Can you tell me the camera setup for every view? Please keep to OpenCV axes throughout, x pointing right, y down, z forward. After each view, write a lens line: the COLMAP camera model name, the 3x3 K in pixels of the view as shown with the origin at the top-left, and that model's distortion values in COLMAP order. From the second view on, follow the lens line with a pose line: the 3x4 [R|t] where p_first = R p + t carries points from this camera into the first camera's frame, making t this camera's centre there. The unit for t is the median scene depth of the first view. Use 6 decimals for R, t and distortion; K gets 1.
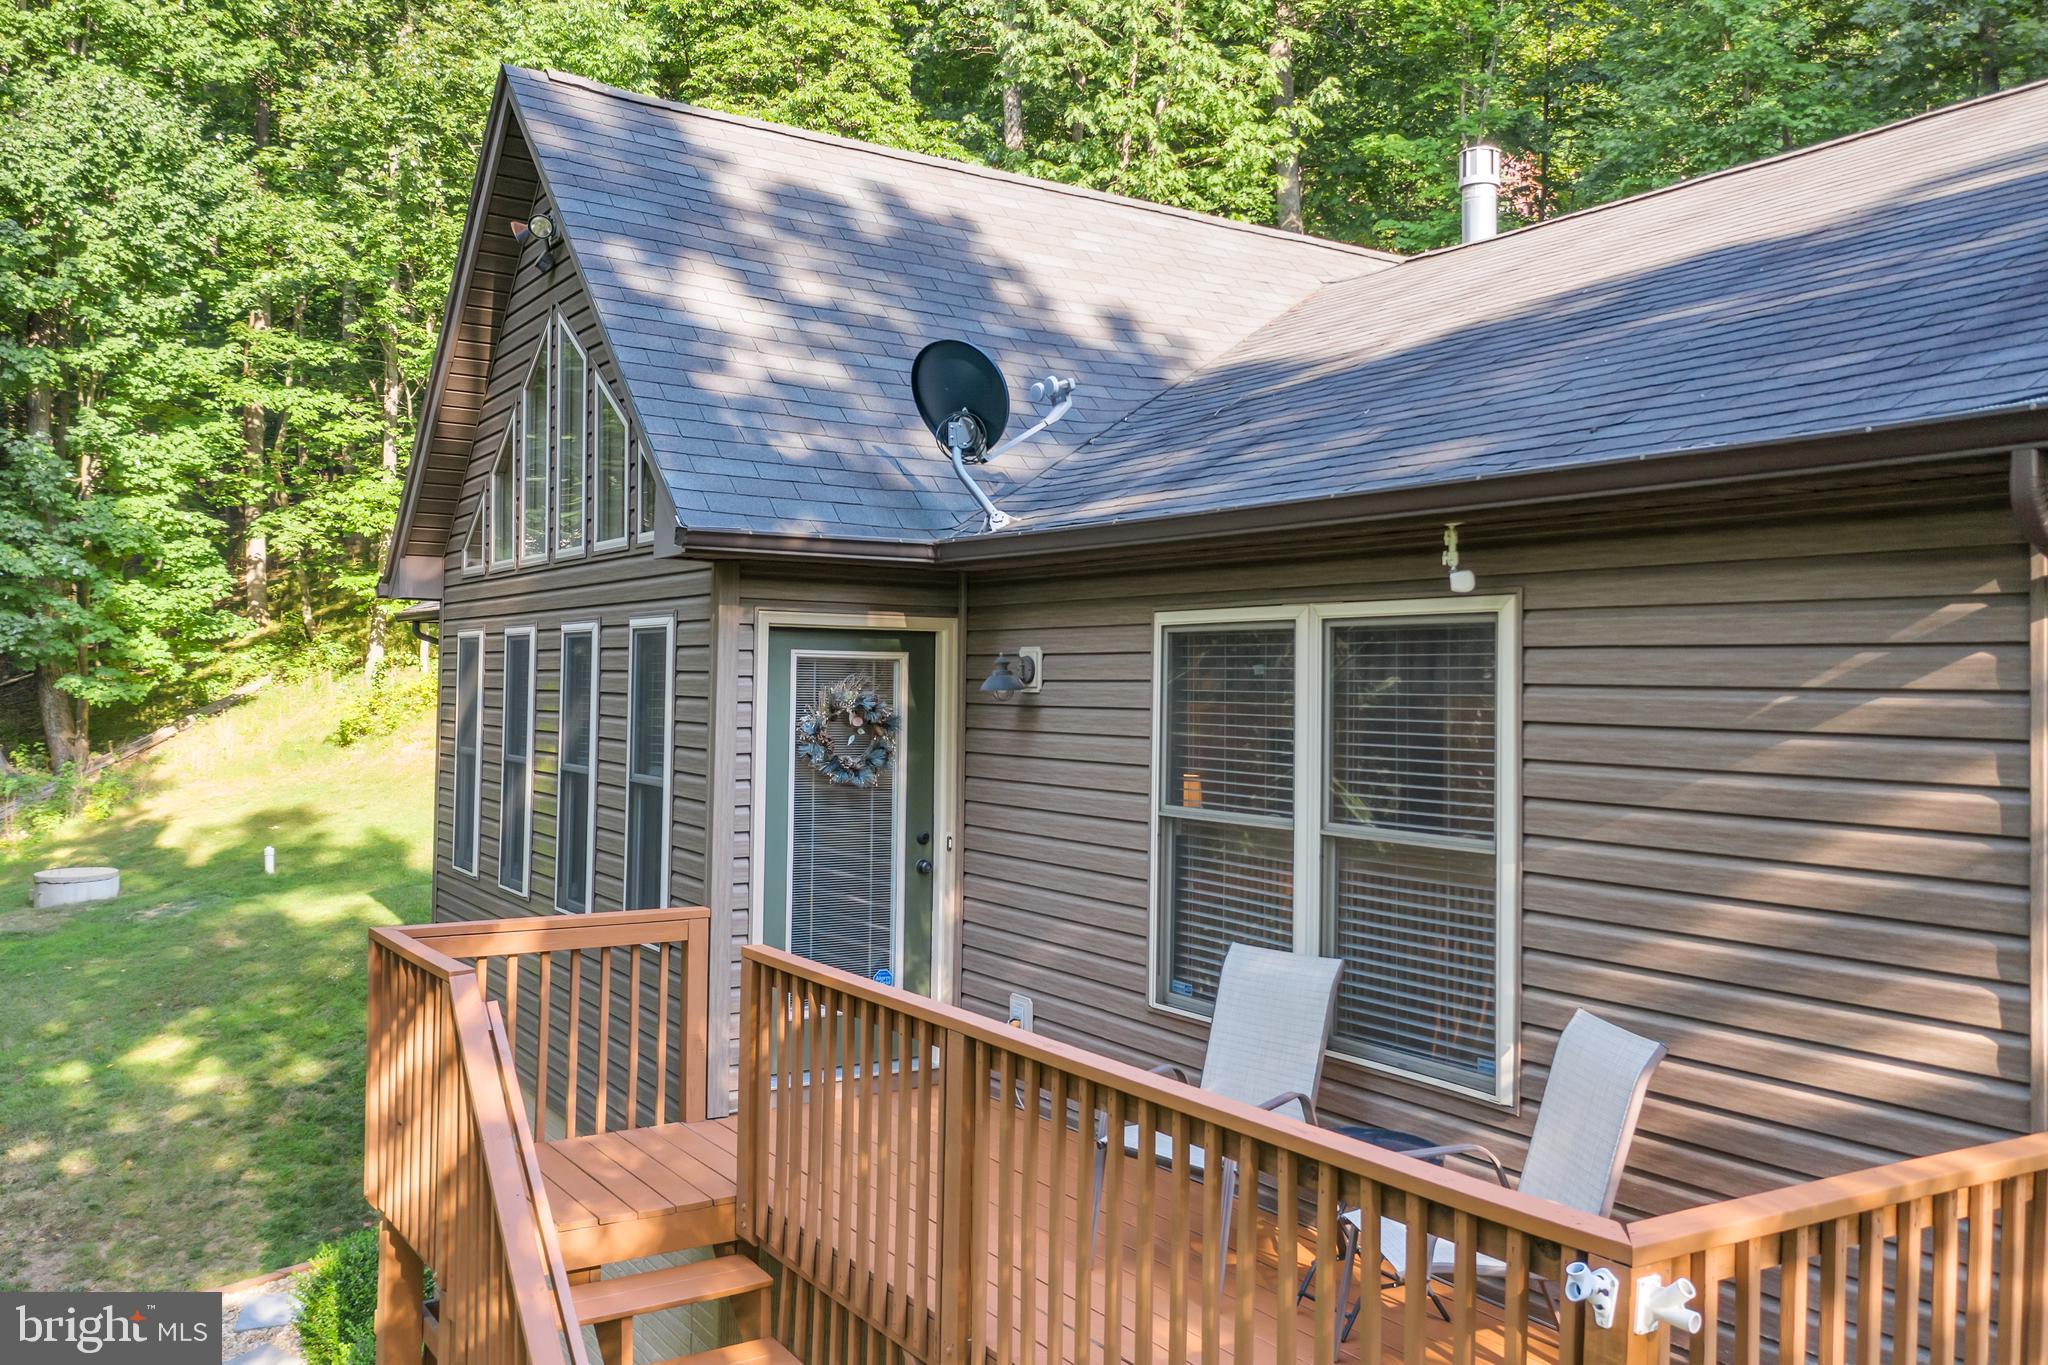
lens RADIAL K [[1640.7, 0, 1025.3], [0, 1640.7, 645.9], [0, 0, 1]] dist [0.009099, -0.004018]
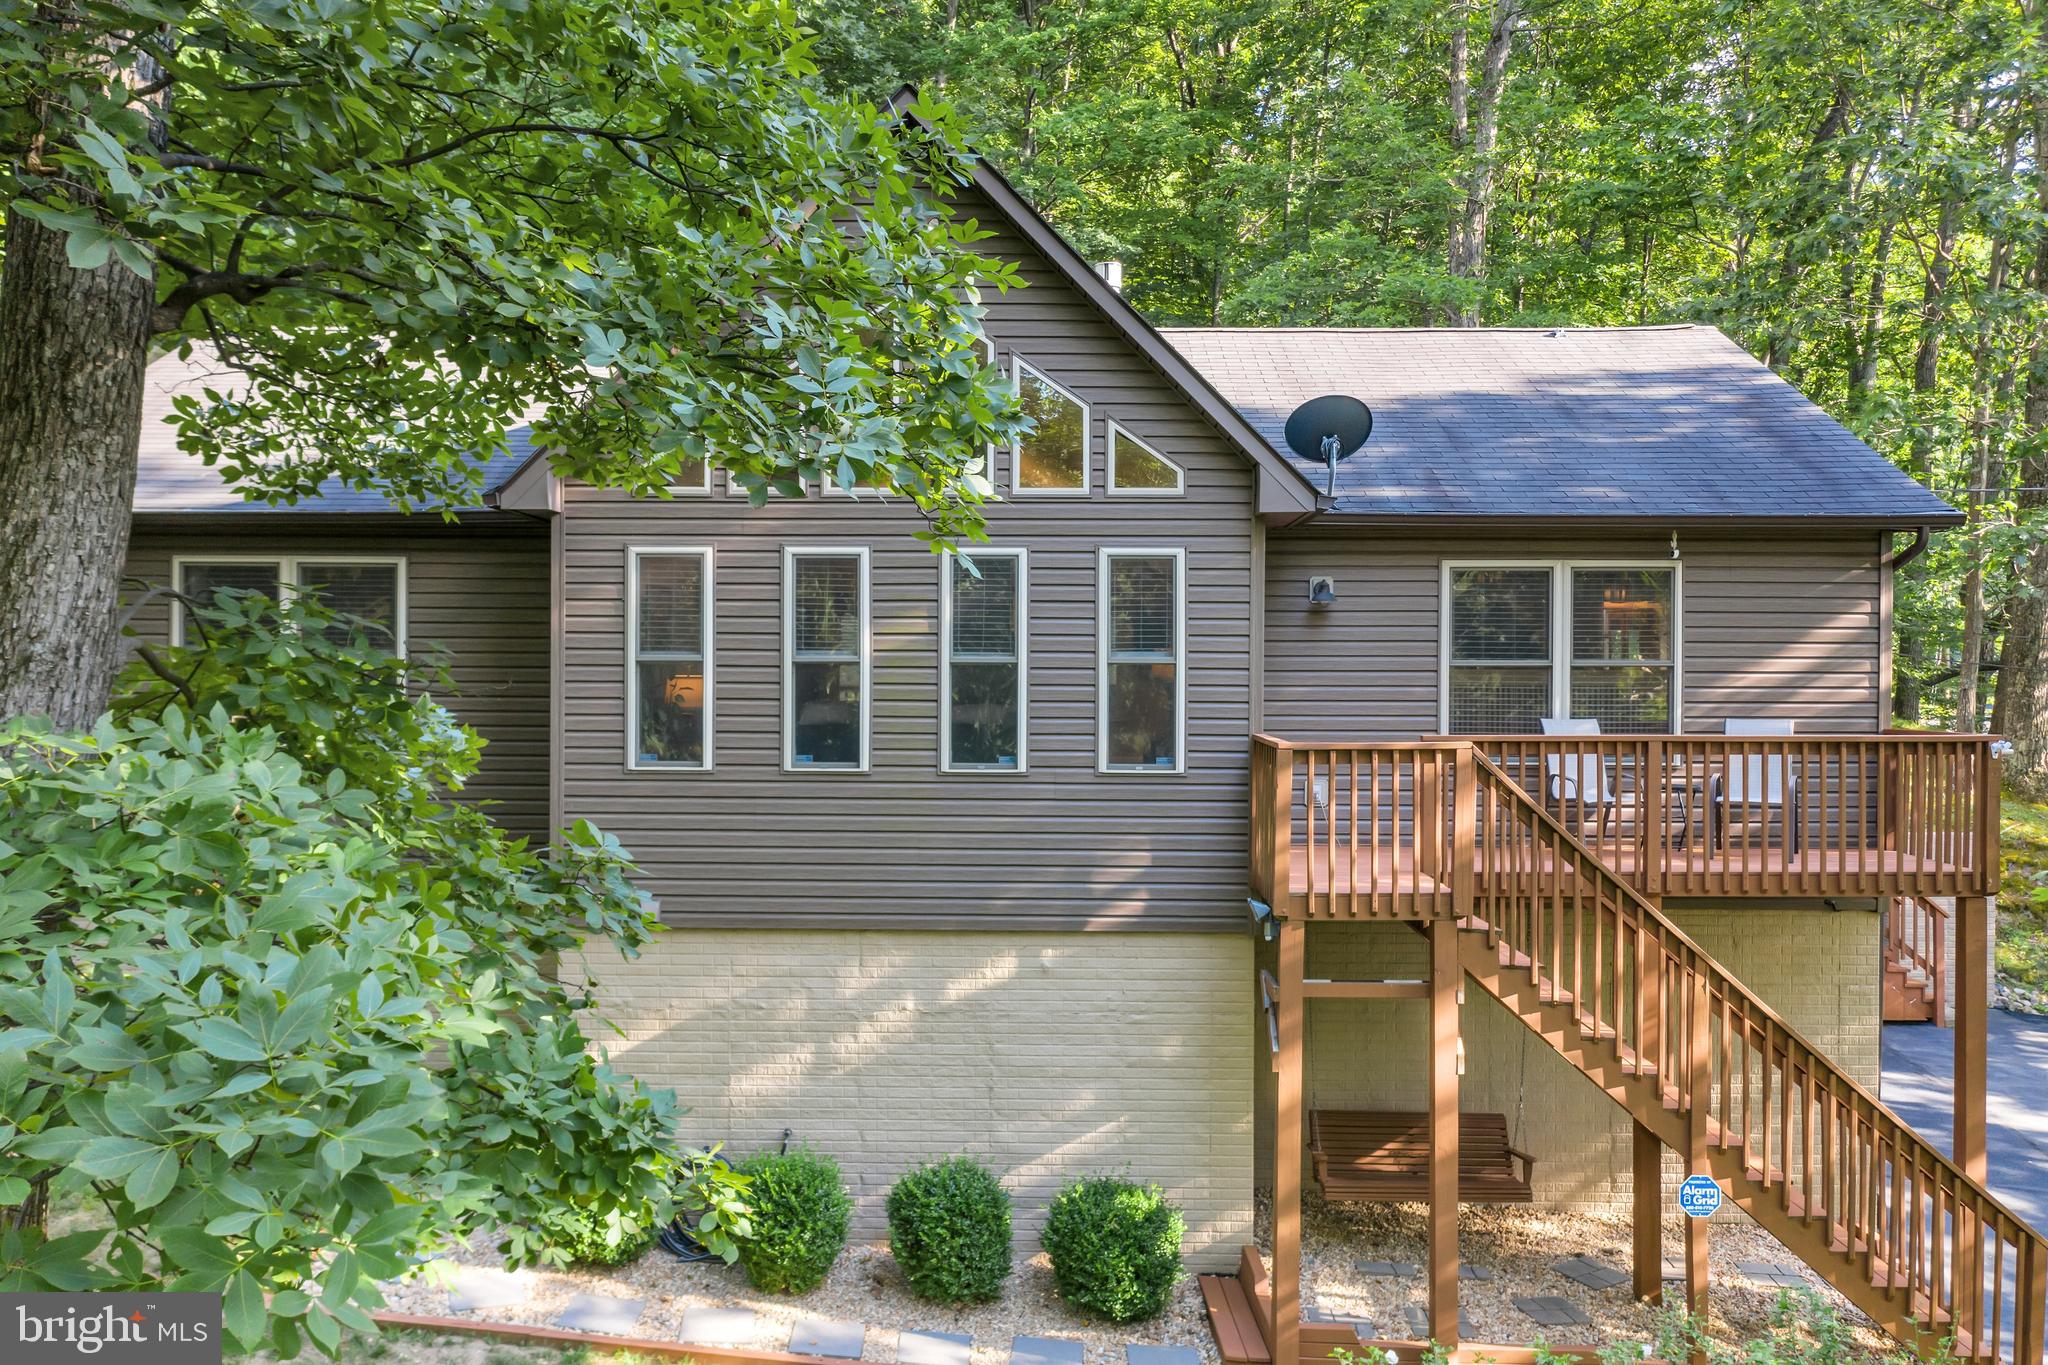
lens RADIAL K [[1658.5, 0, 1024.0], [0, 1658.5, 682.5], [0, 0, 1]] dist [-0.003379, 0.010110]
pose [[0.565250, -0.015911, 0.824766, -1.507803], [-0.013975, 0.999486, 0.028860, 0.061367], [-0.824801, -0.027840, 0.564737, 0.258805]]
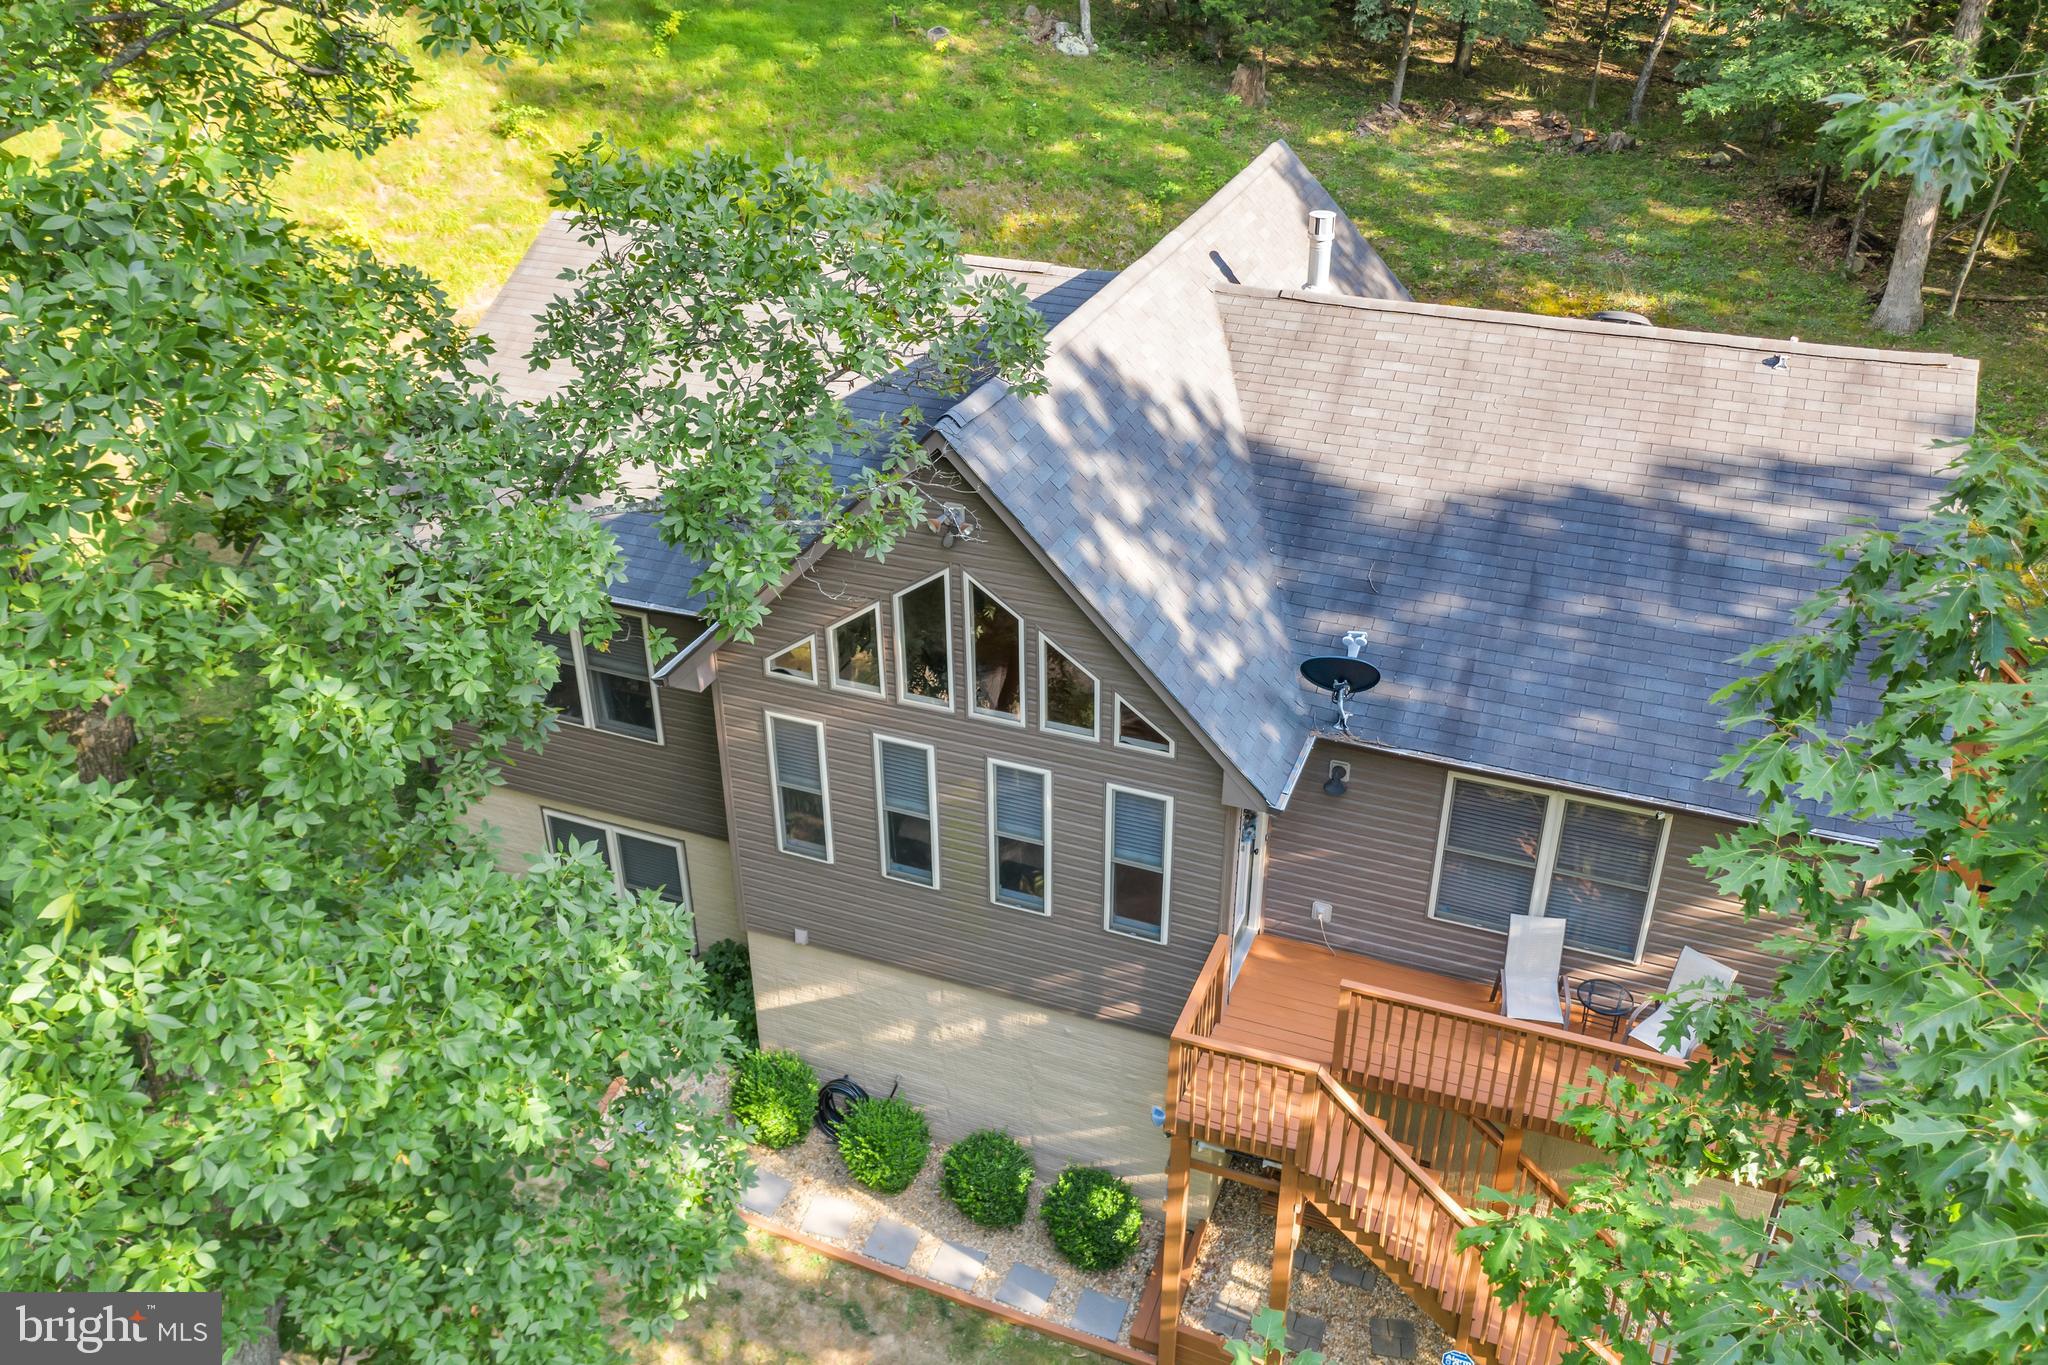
lens RADIAL K [[1658.5, 0, 1024.0], [0, 1658.5, 682.5], [0, 0, 1]] dist [-0.003379, 0.010110]
pose [[0.819489, -0.304327, 0.485616, -1.161954], [0.005374, 0.851401, 0.524488, -1.050538], [-0.573069, -0.427202, 0.699349, -0.116827]]
